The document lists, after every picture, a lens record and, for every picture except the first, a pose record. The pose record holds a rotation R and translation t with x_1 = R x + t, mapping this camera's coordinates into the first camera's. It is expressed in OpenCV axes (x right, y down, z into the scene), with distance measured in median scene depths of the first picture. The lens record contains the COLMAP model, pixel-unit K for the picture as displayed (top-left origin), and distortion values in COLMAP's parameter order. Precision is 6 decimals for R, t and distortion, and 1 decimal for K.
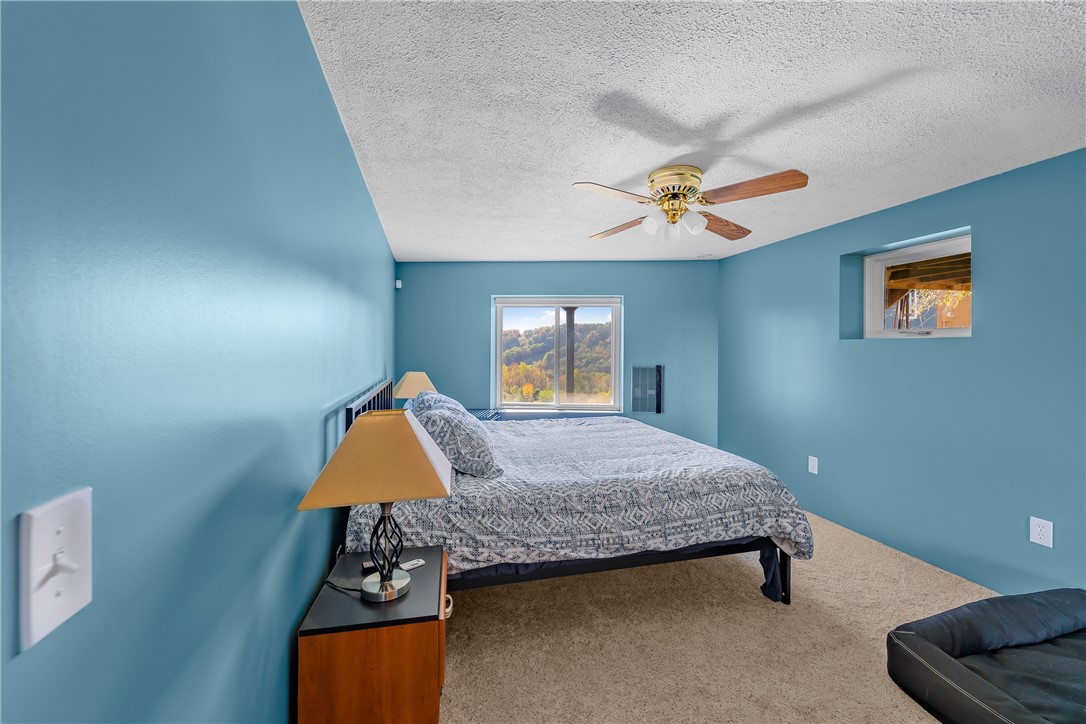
lens RADIAL K [[441.5, 0, 545.7], [0, 441.5, 344.9], [0, 0, 1]] dist [-0.001349, -0.000033]
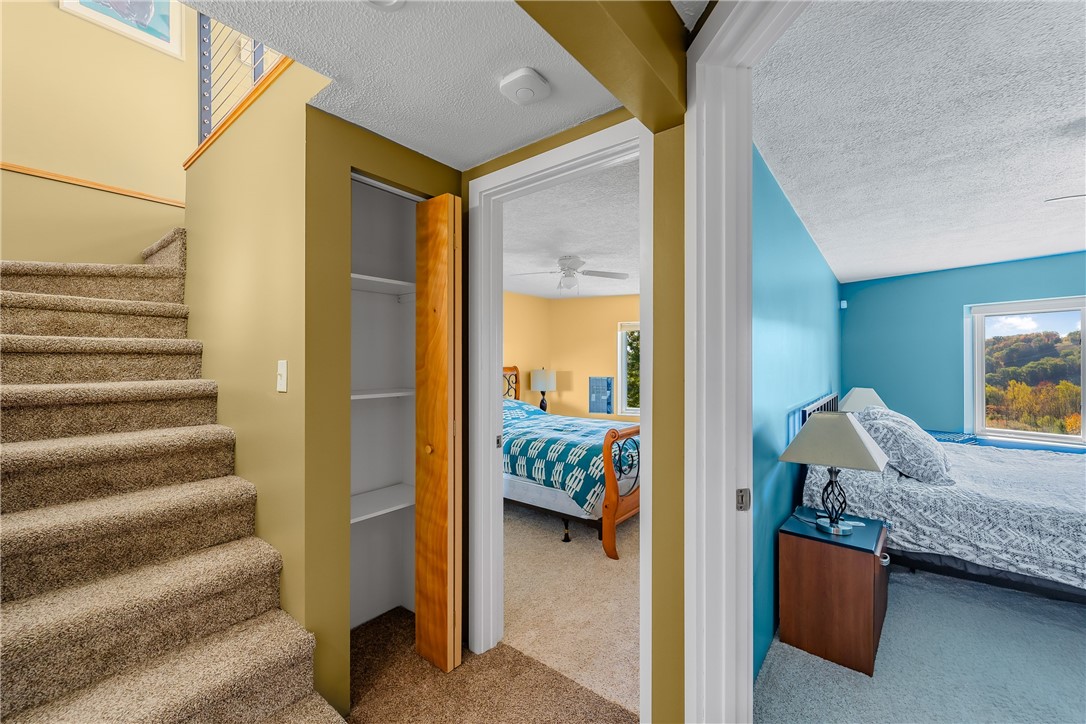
lens RADIAL K [[441.7, 0, 543.0], [0, 441.7, 362.0], [0, 0, 1]] dist [-0.001447, 0.000072]
pose [[0.602565, -0.006336, -0.798044, 0.190477], [0.013008, 0.999914, 0.001884, -0.028499], [0.797963, -0.011516, 0.602596, -0.537722]]
